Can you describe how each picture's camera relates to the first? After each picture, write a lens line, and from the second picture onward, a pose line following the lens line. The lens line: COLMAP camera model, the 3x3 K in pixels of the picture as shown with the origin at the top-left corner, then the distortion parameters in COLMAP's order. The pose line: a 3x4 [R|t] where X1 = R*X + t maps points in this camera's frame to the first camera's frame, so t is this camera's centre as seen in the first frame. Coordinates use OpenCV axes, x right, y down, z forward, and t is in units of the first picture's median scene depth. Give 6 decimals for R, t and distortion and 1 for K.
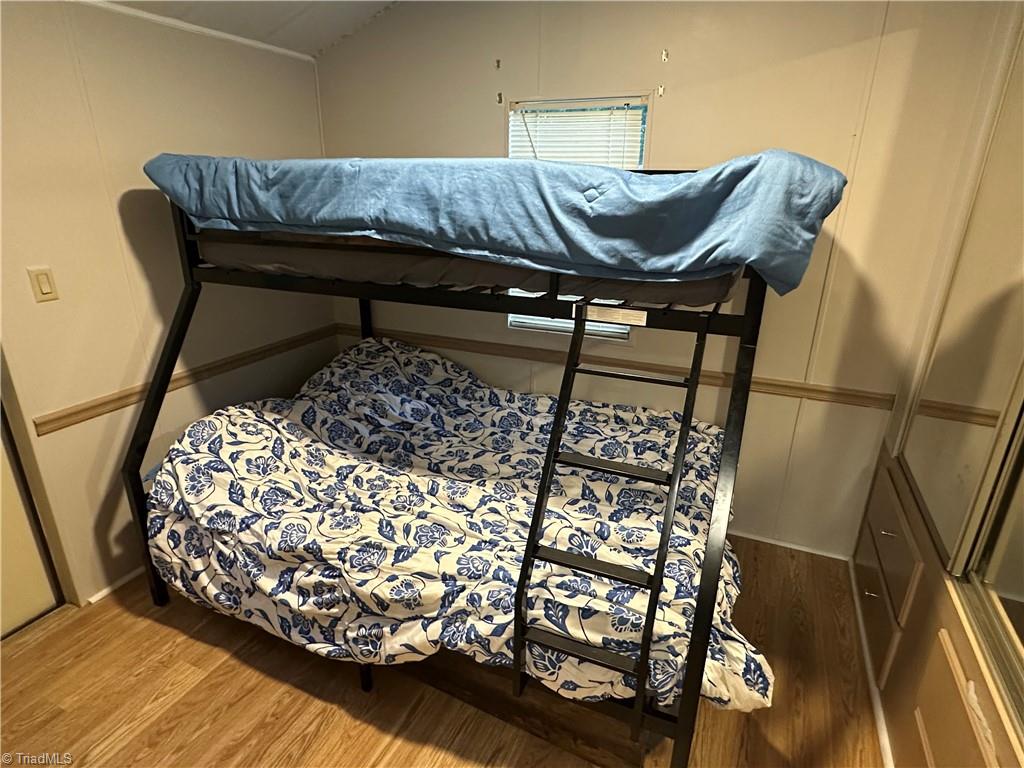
lens RADIAL K [[570.1, 0, 513.3], [0, 570.1, 385.3], [0, 0, 1]] dist [0.003536, 0.000712]
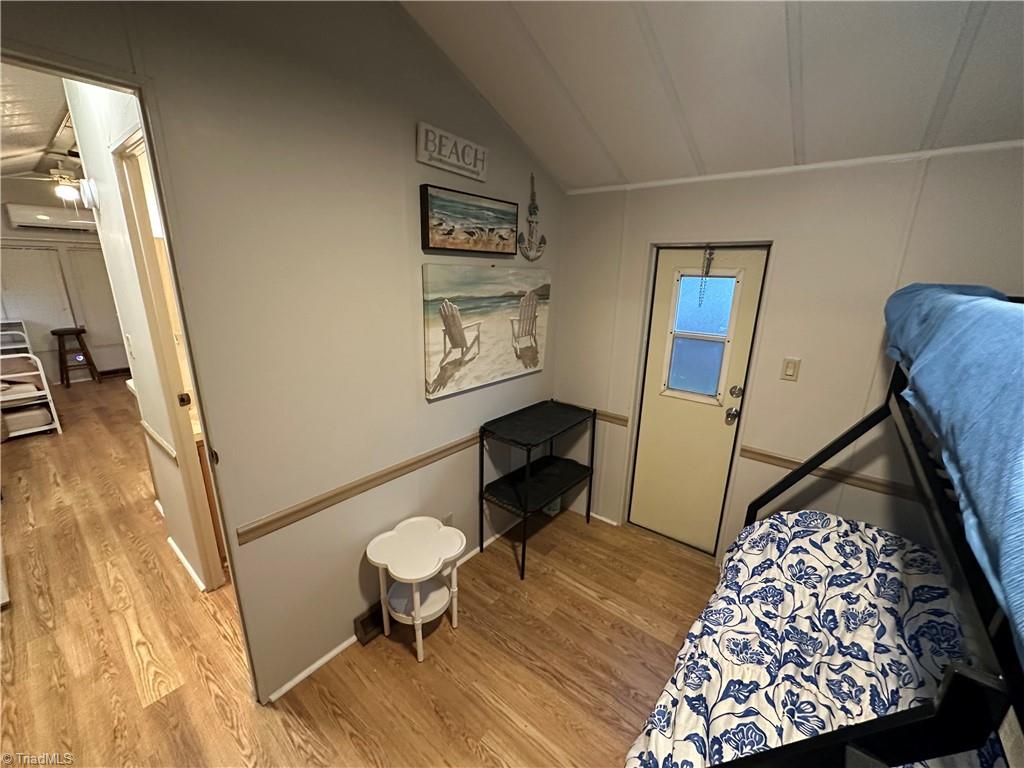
lens RADIAL K [[409.2, 0, 512.4], [0, 409.2, 385.8], [0, 0, 1]] dist [-0.001433, -0.000052]
pose [[-0.259064, 0.246115, -0.933977, 0.302190], [-0.349504, 0.877573, 0.328196, -0.215180], [0.900407, 0.411452, -0.141330, 0.494216]]
